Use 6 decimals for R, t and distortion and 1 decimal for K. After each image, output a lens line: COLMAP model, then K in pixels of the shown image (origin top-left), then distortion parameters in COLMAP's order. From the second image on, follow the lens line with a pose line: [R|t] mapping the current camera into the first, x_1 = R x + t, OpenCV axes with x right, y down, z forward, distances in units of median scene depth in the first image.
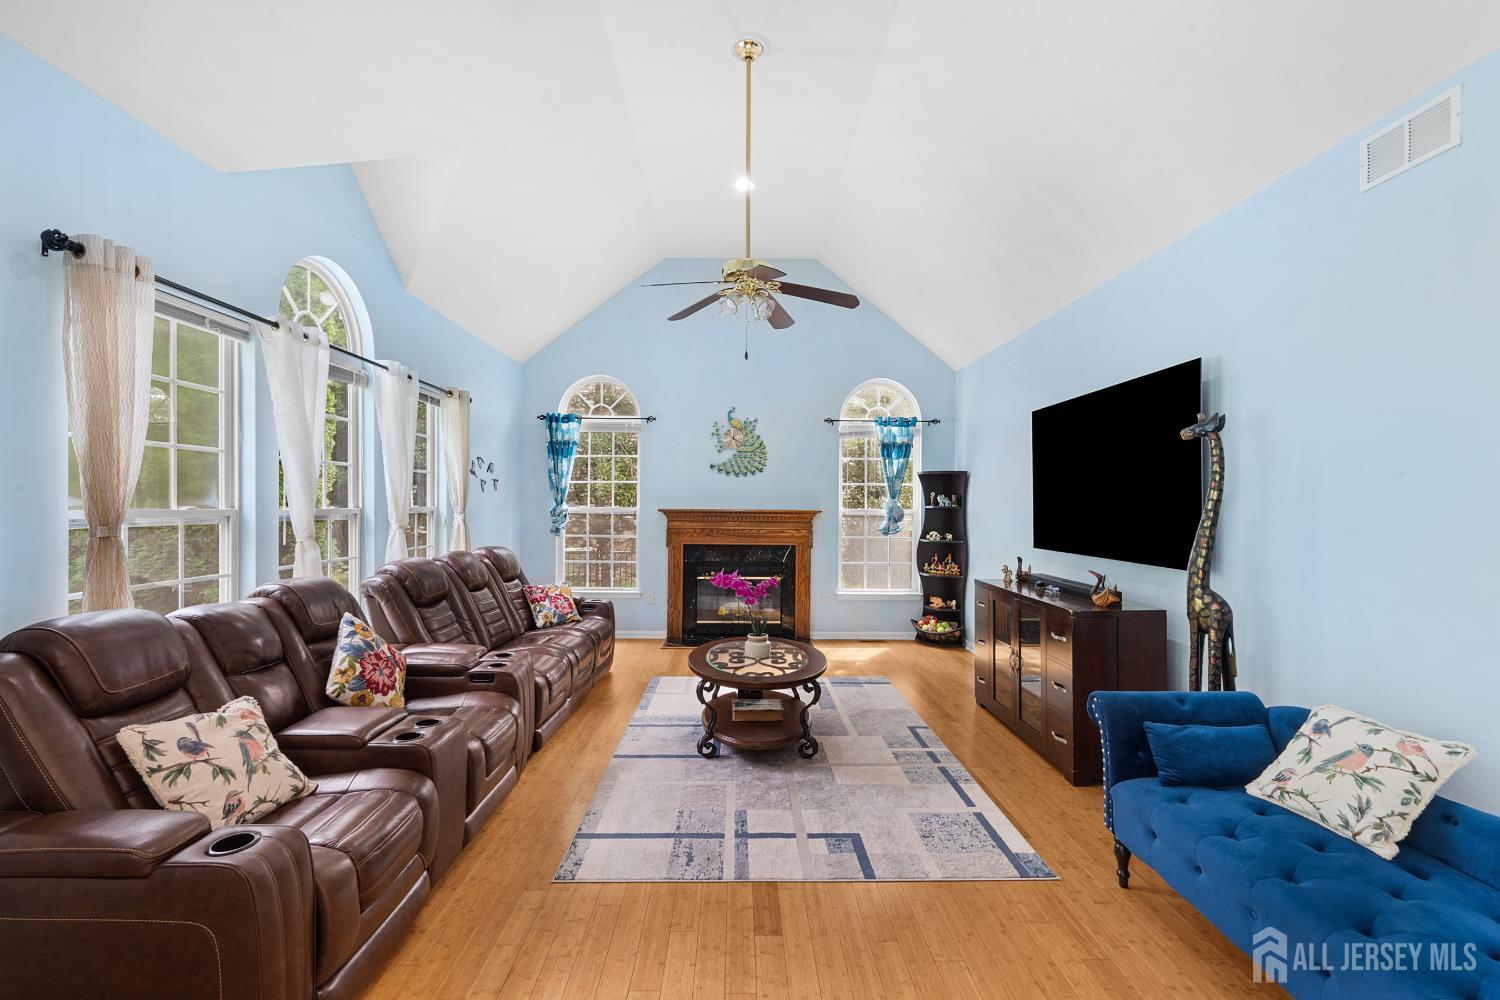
lens RADIAL K [[656.8, 0, 751.6], [0, 656.8, 503.0], [0, 0, 1]] dist [-0.001308, -0.001063]
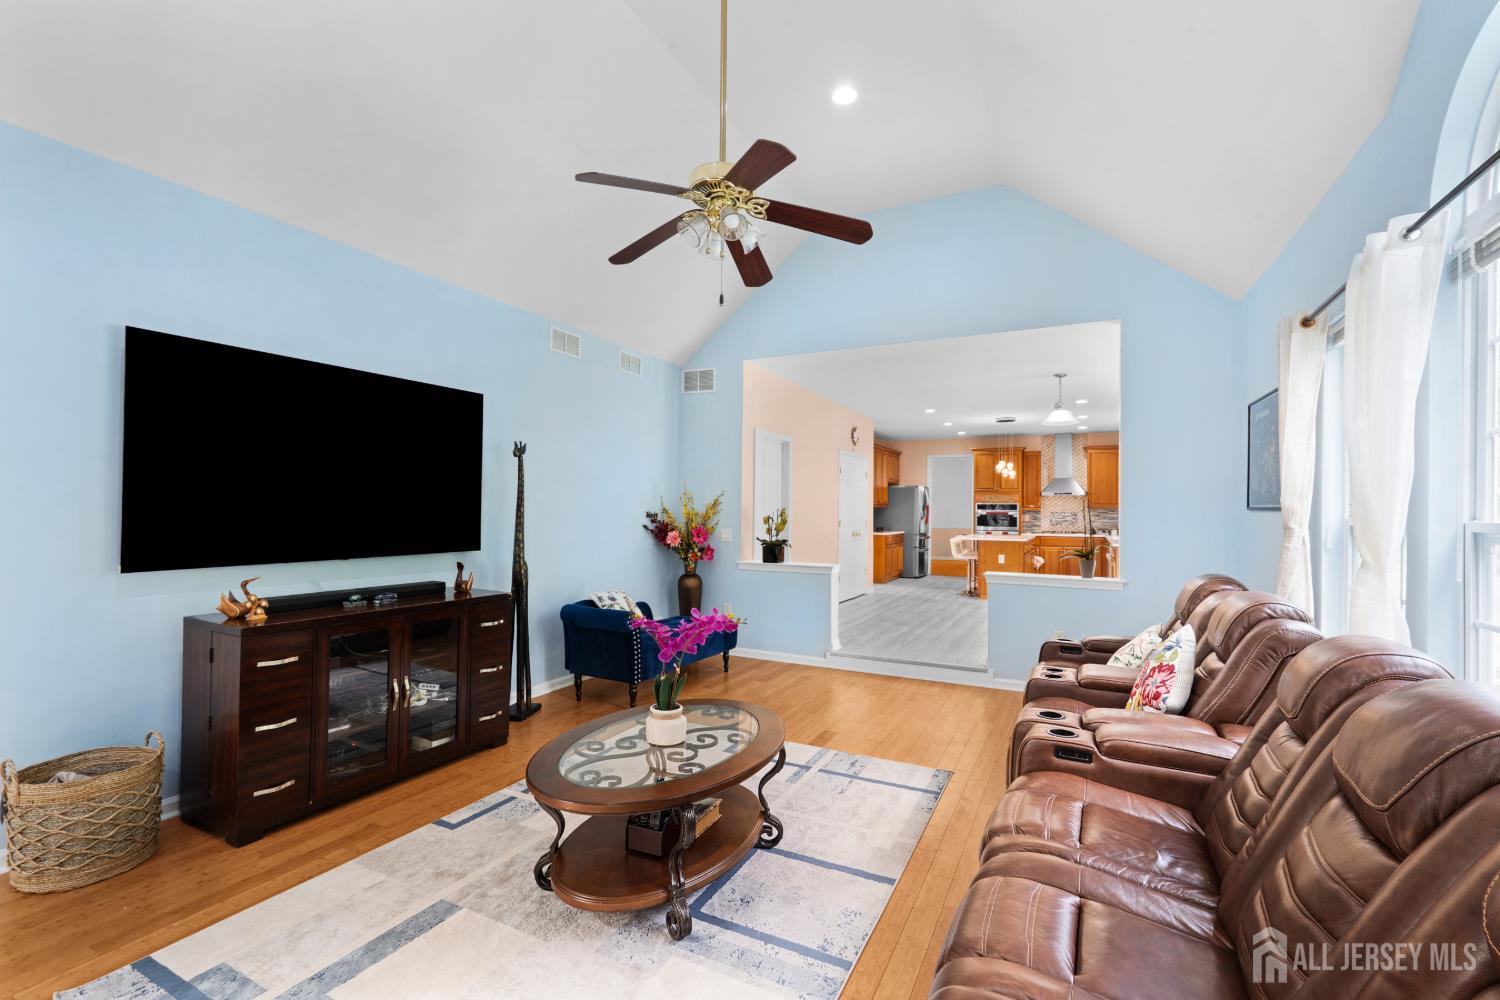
lens RADIAL K [[656.8, 0, 753.1], [0, 656.8, 503.2], [0, 0, 1]] dist [-0.001308, -0.001063]
pose [[-0.876495, -0.015582, 0.481159, -0.446175], [-0.018706, 0.999824, -0.001698, 0.001251], [-0.481048, -0.010489, -0.876632, 1.833352]]
